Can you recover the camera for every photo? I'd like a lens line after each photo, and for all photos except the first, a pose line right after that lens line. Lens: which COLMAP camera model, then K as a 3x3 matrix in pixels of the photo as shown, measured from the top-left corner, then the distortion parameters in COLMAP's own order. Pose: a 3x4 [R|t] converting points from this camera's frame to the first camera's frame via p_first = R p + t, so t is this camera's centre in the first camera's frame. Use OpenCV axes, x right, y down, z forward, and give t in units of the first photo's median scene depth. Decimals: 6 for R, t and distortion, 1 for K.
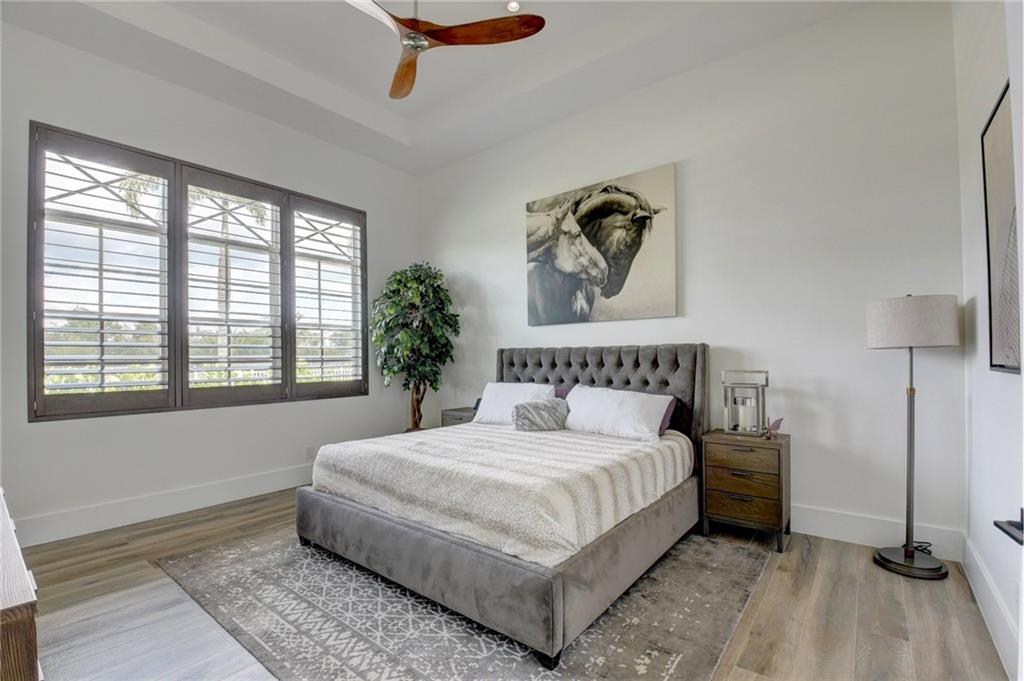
lens RADIAL K [[451.9, 0, 514.6], [0, 451.9, 357.0], [0, 0, 1]] dist [0.001267, -0.016773]
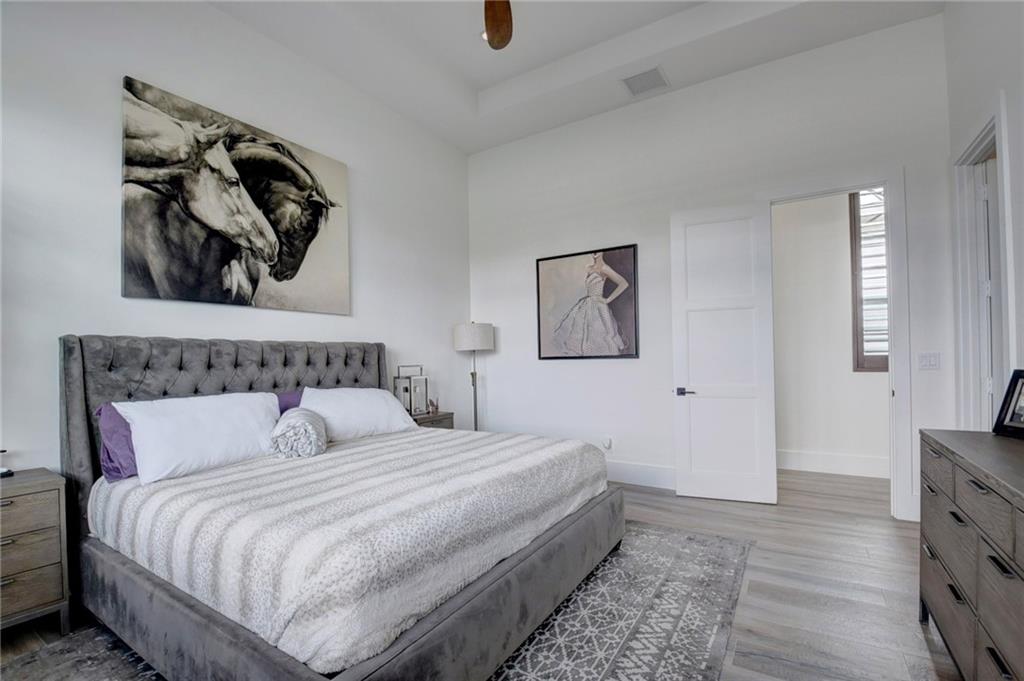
lens RADIAL K [[451.9, 0, 514.6], [0, 451.9, 357.0], [0, 0, 1]] dist [0.001267, -0.016773]
pose [[-0.105998, 0.016341, 0.994232, -0.640067], [0.014923, 0.999778, -0.014841, 0.023335], [-0.994254, 0.013264, -0.106218, 0.674343]]
